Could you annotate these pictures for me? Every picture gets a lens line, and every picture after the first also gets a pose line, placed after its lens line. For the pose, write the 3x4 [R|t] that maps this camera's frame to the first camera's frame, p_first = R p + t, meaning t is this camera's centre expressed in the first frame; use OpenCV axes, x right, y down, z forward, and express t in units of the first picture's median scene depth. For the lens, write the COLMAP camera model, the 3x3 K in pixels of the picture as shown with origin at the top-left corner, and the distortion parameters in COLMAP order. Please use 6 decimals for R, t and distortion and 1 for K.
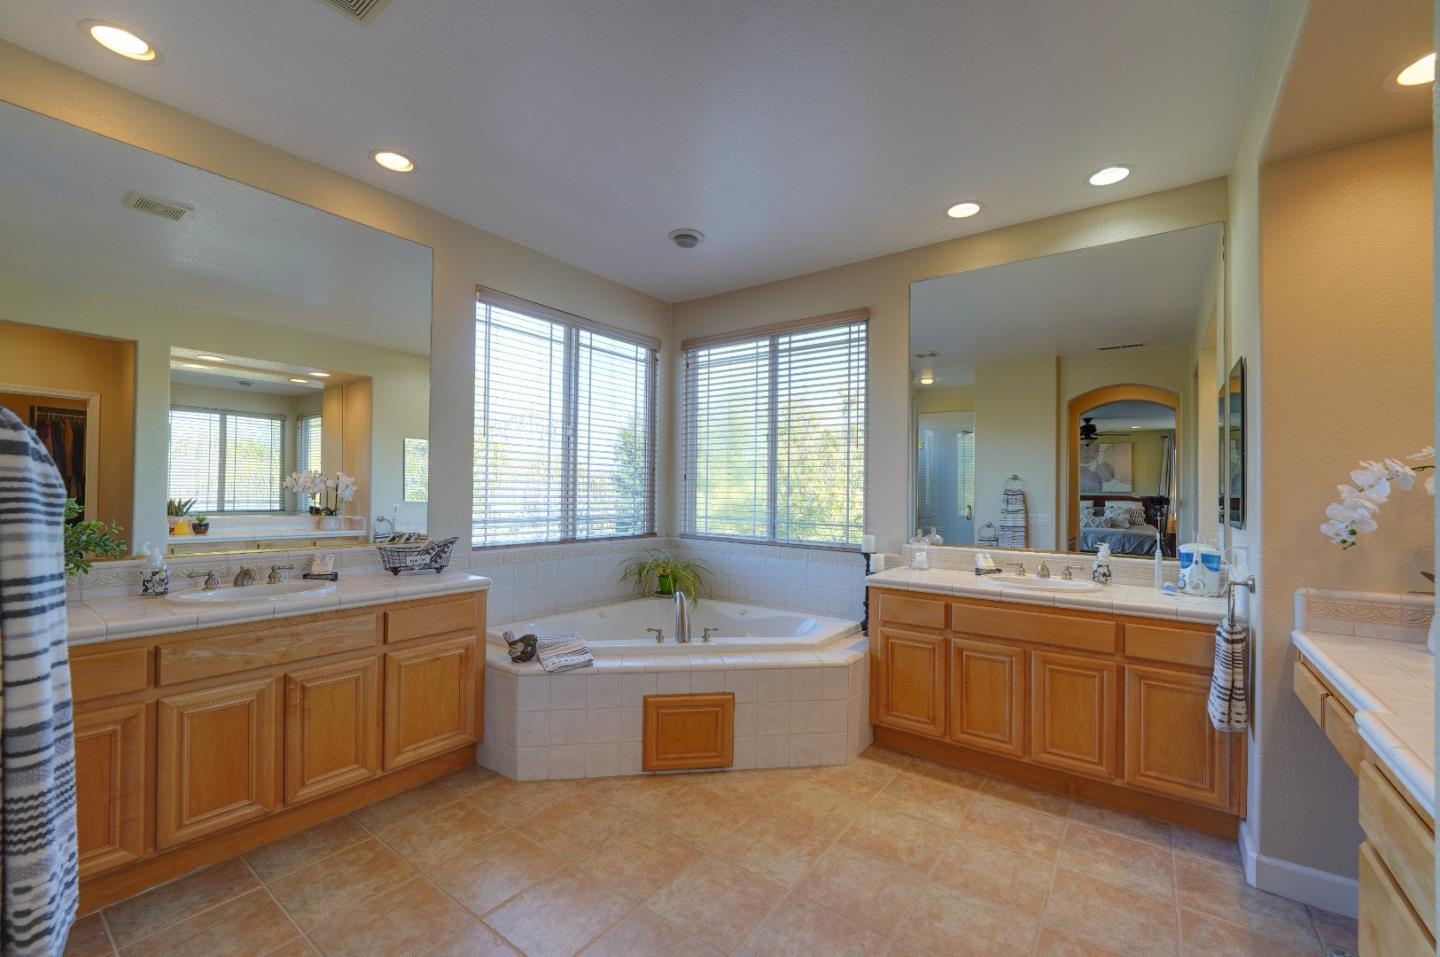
lens RADIAL K [[585.8, 0, 722.7], [0, 585.8, 484.4], [0, 0, 1]] dist [-0.010177, -0.000757]
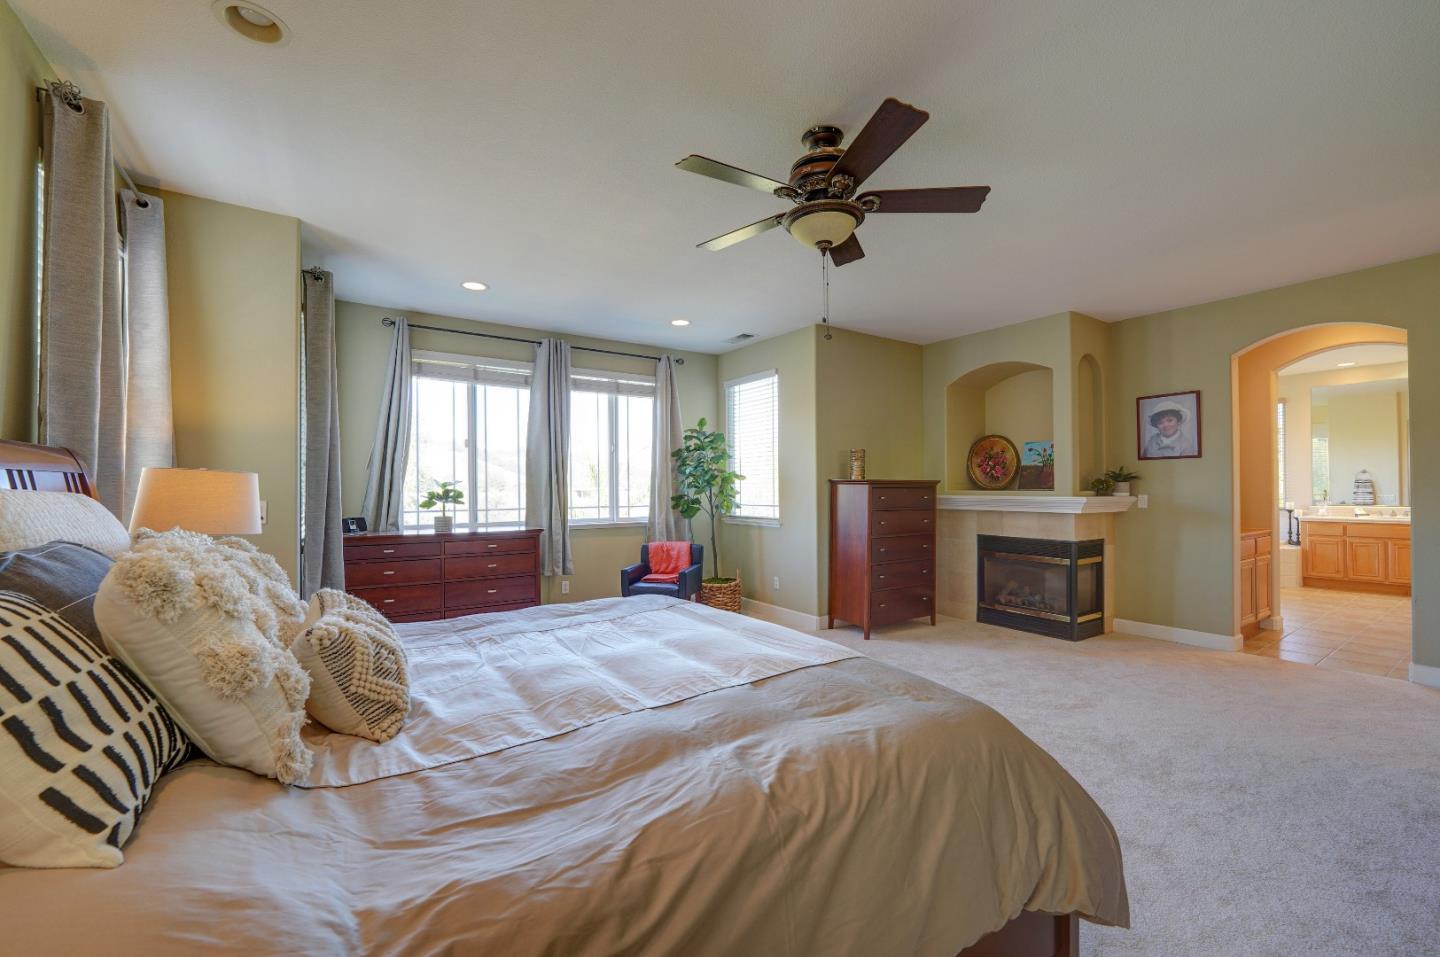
lens RADIAL K [[585.8, 0, 722.7], [0, 585.8, 484.4], [0, 0, 1]] dist [-0.010177, -0.000757]
pose [[0.941207, -0.020557, -0.337204, -1.241640], [0.023051, 0.999729, 0.003395, -0.045598], [0.337043, -0.010968, 0.941426, -2.161958]]
